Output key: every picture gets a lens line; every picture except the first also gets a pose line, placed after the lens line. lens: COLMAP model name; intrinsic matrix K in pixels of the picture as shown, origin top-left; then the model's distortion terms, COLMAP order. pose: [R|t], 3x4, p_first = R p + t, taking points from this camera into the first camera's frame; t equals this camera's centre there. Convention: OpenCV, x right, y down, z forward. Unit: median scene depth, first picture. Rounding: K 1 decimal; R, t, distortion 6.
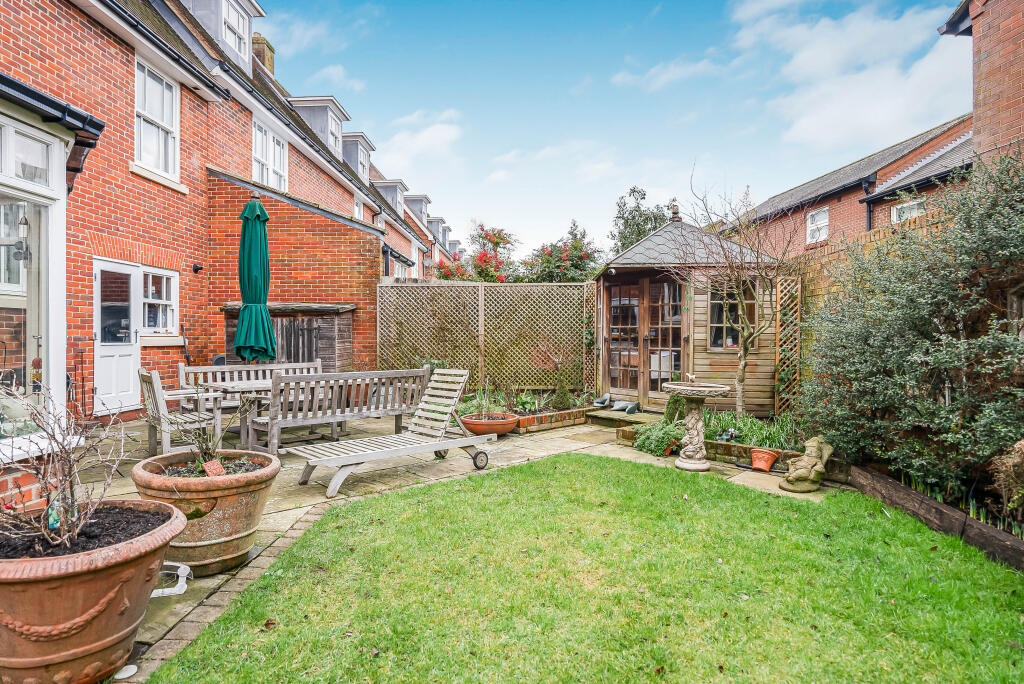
lens RADIAL K [[580.6, 0, 512.0], [0, 580.6, 342.0], [0, 0, 1]] dist [0.001331, 0.000091]
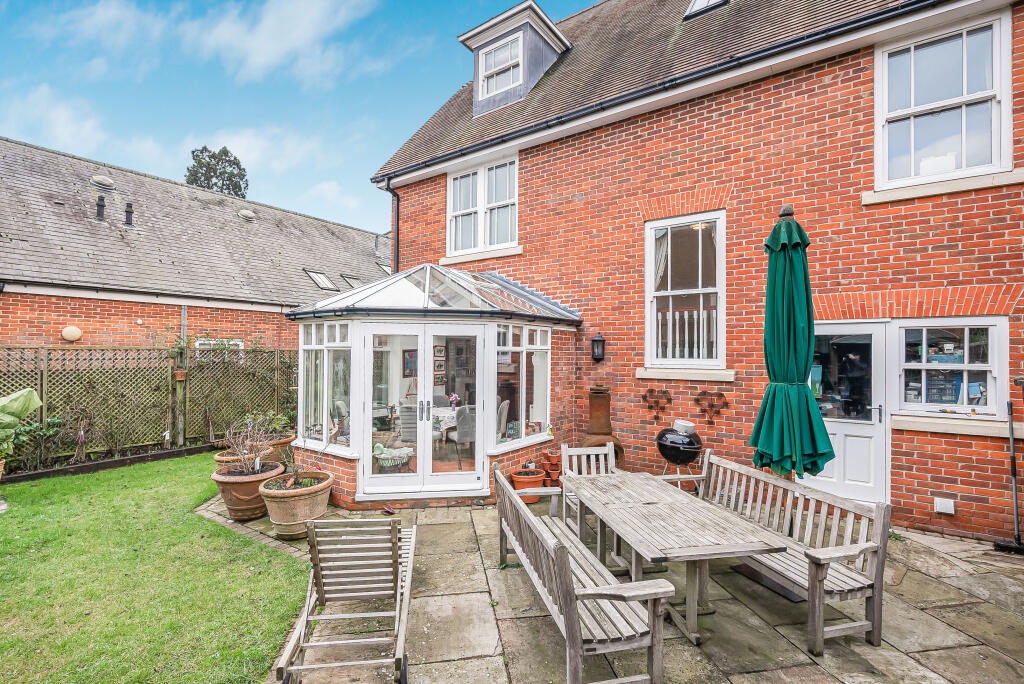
lens RADIAL K [[473.5, 0, 510.9], [0, 473.5, 352.8], [0, 0, 1]] dist [0.000478, 0.000011]
pose [[-0.570119, -0.009002, -0.821513, 0.143688], [-0.013990, 0.999901, -0.001248, -0.082500], [0.821443, 0.010782, -0.570189, 0.949400]]
